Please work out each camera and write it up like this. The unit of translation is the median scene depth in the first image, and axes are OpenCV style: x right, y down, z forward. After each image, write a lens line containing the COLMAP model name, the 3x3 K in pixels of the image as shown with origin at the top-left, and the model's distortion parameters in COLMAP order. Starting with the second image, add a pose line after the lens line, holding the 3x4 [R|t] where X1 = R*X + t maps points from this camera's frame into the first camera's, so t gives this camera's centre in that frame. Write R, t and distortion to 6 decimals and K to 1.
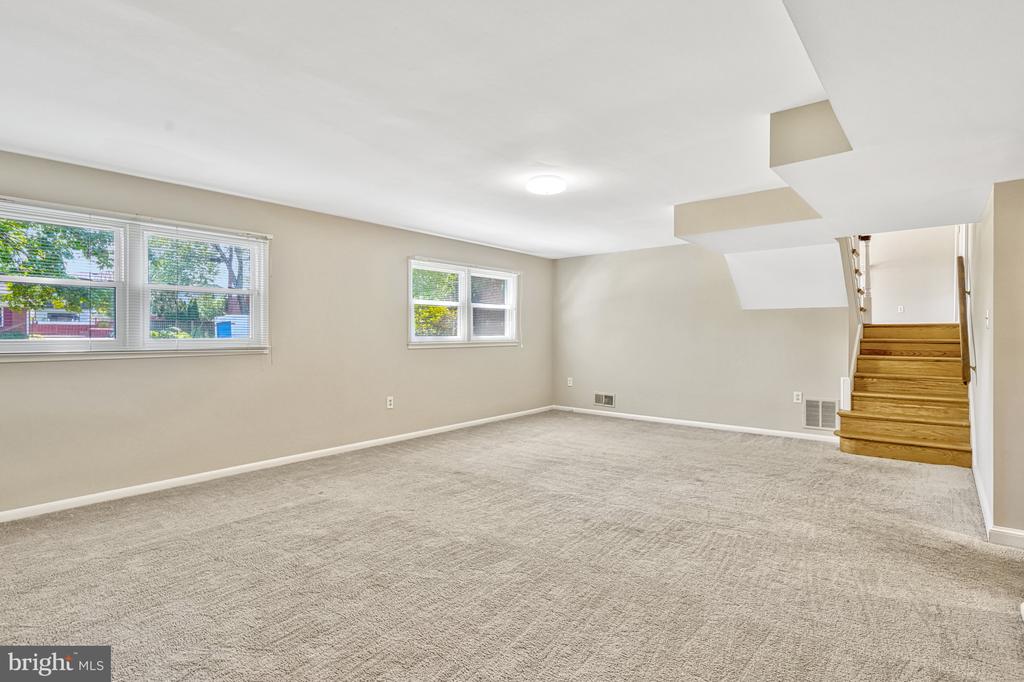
lens RADIAL K [[507.7, 0, 505.0], [0, 507.7, 335.0], [0, 0, 1]] dist [0.006521, 0.000222]
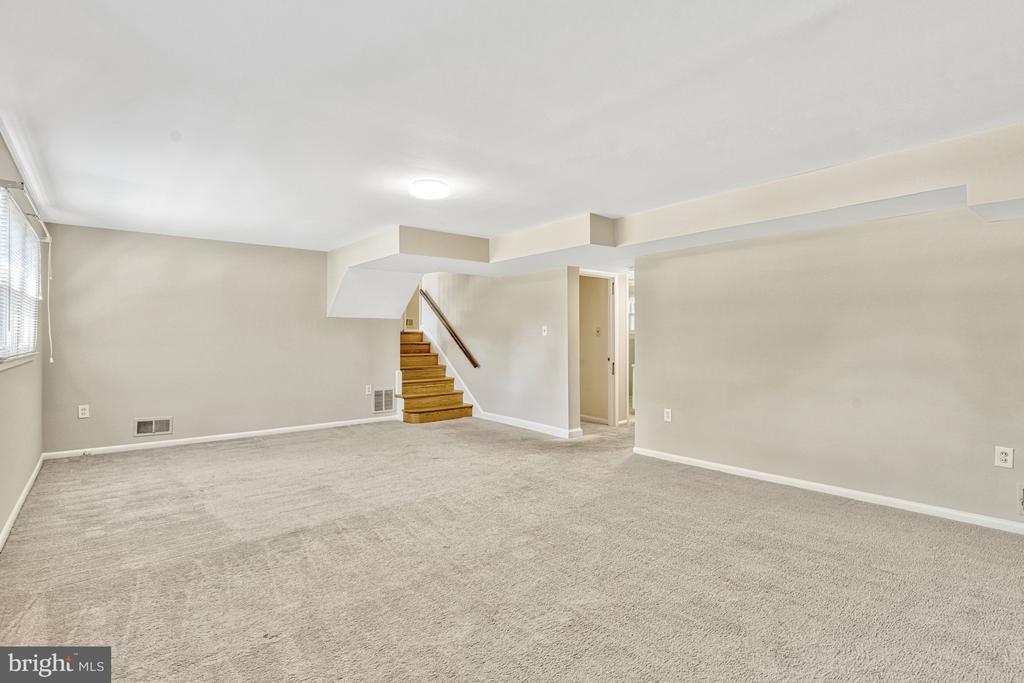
lens RADIAL K [[507.7, 0, 503.4], [0, 507.7, 342.2], [0, 0, 1]] dist [0.006521, 0.000222]
pose [[0.182494, -0.008709, 0.983168, -0.665121], [0.005174, 0.999955, 0.007897, -0.001485], [-0.983193, 0.003646, 0.182531, 0.521563]]
